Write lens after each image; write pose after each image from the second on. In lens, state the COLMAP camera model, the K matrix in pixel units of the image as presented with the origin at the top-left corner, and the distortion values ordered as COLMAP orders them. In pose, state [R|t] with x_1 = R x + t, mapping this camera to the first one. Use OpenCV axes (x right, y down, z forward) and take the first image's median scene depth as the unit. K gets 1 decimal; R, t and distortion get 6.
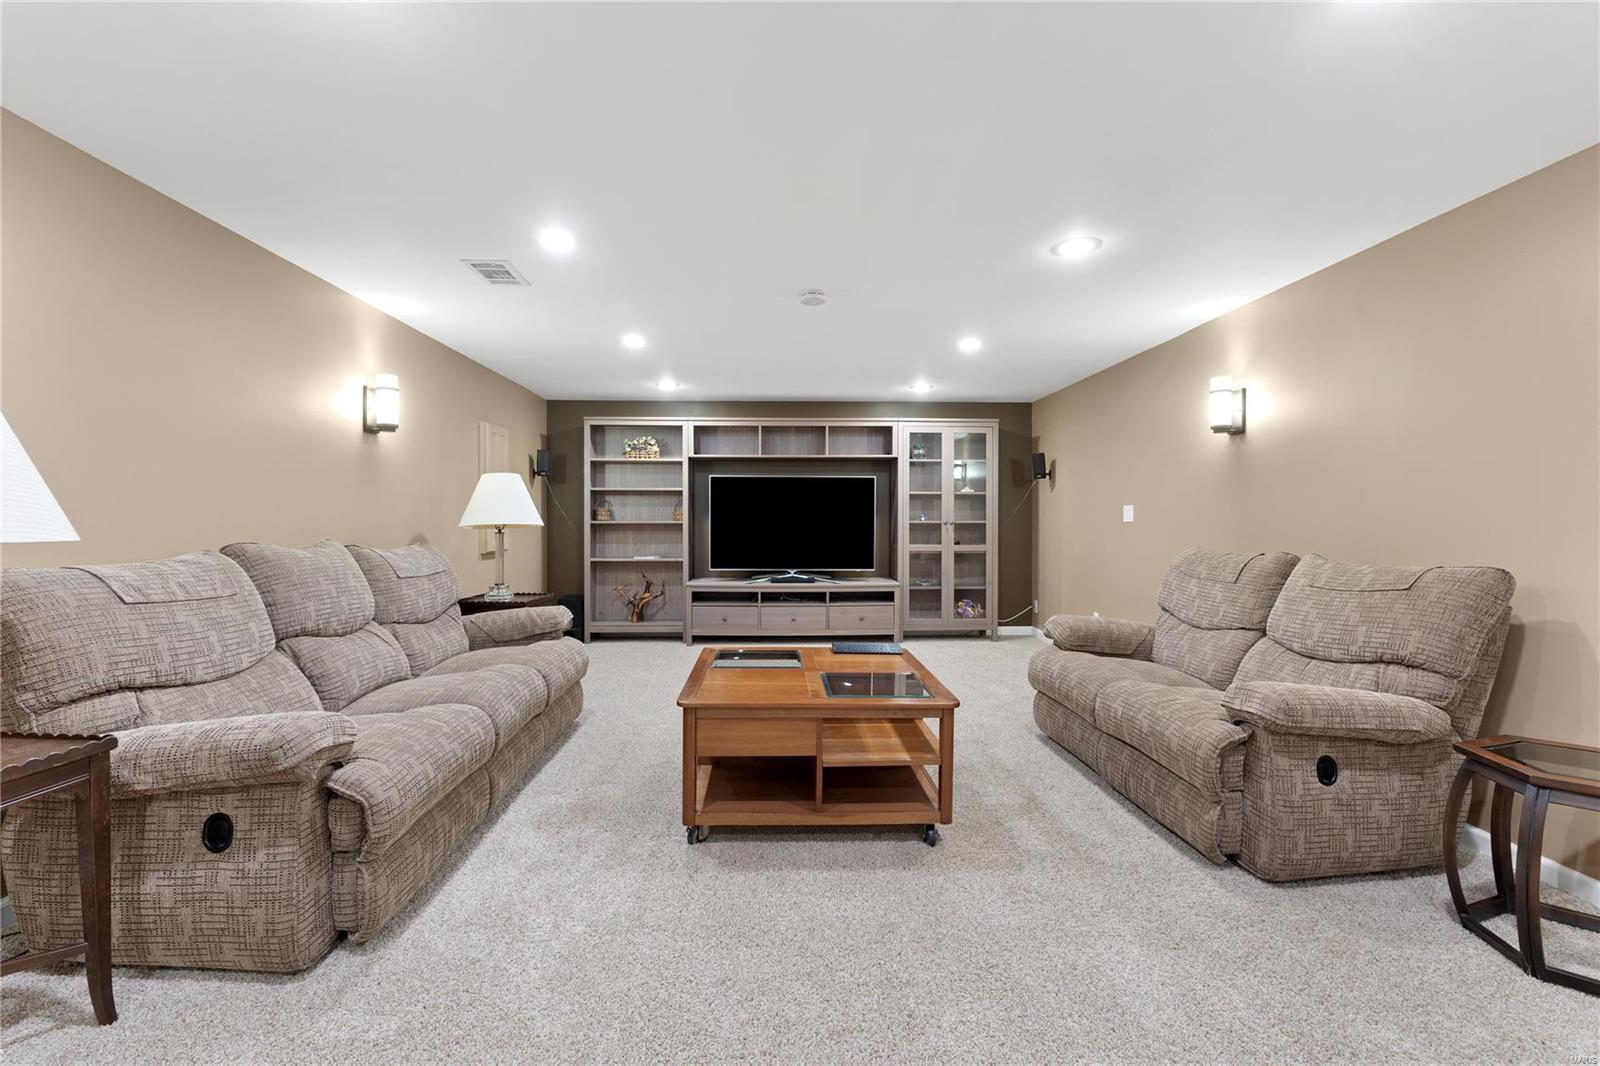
lens RADIAL K [[675.2, 0, 800.3], [0, 675.2, 526.9], [0, 0, 1]] dist [-0.009779, 0.000057]
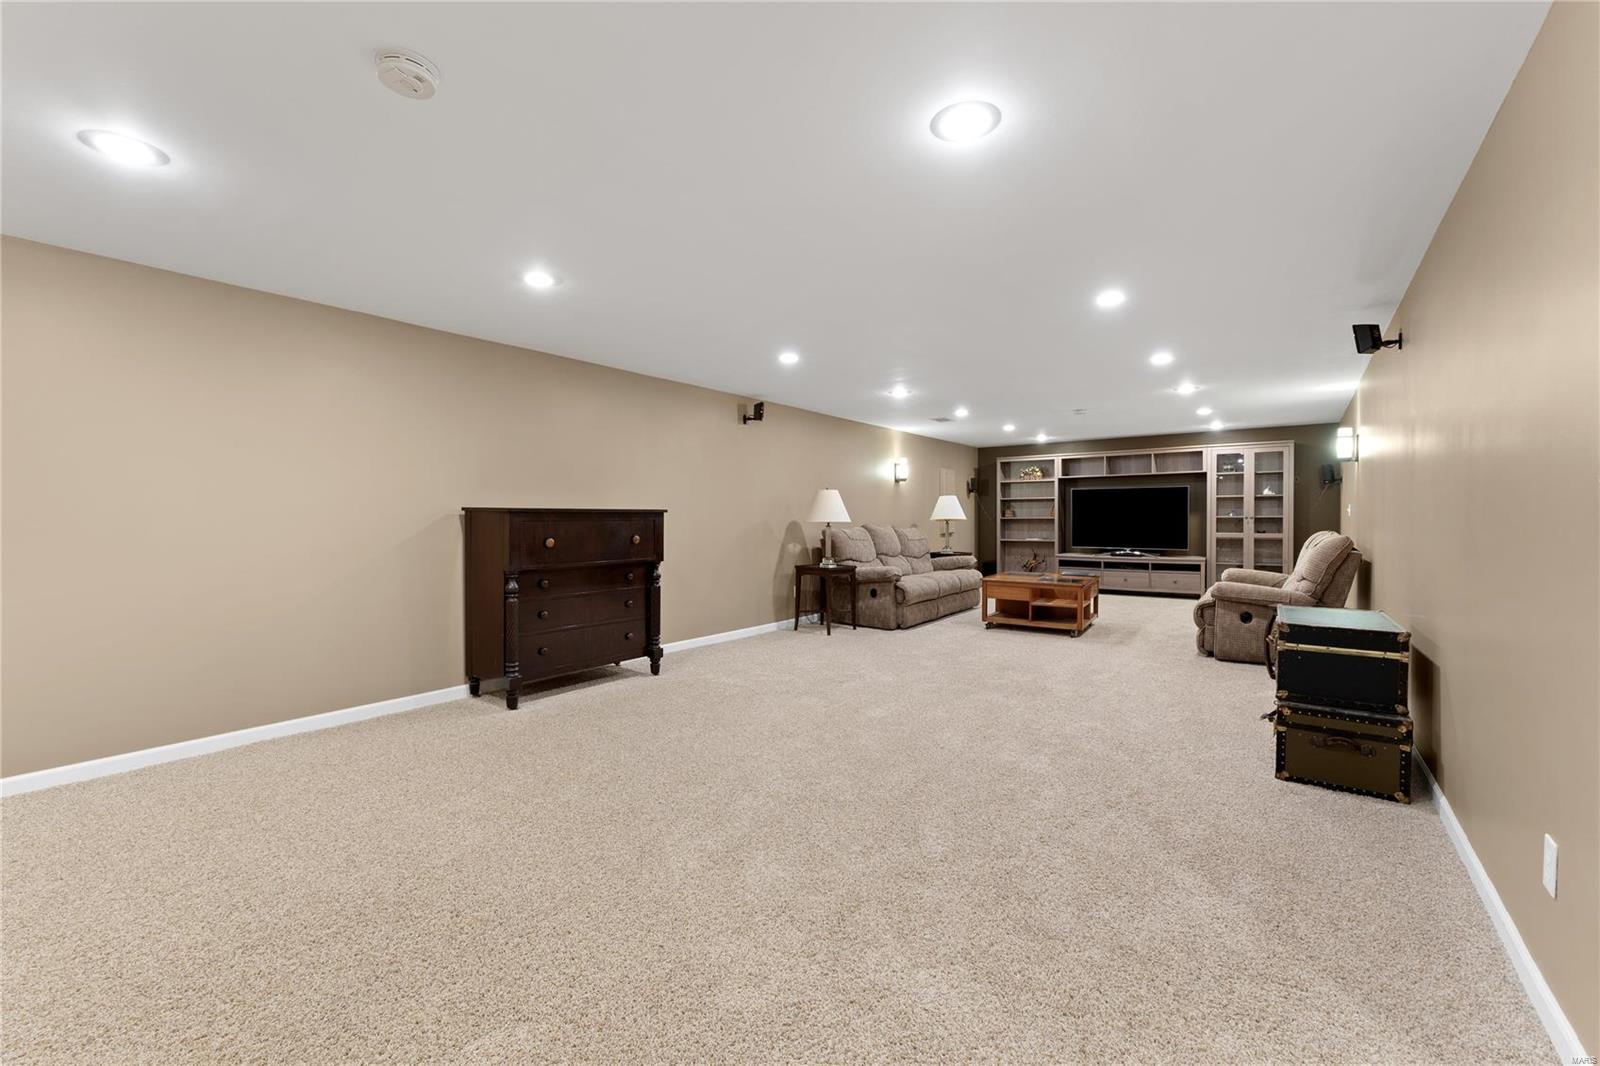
lens RADIAL K [[675.2, 0, 800.3], [0, 675.2, 526.9], [0, 0, 1]] dist [-0.009779, 0.000057]
pose [[0.783376, 0.003084, -0.621541, 0.363803], [-0.000472, 0.999990, 0.004368, 0.008146], [0.621548, -0.003128, 0.783370, -0.679180]]
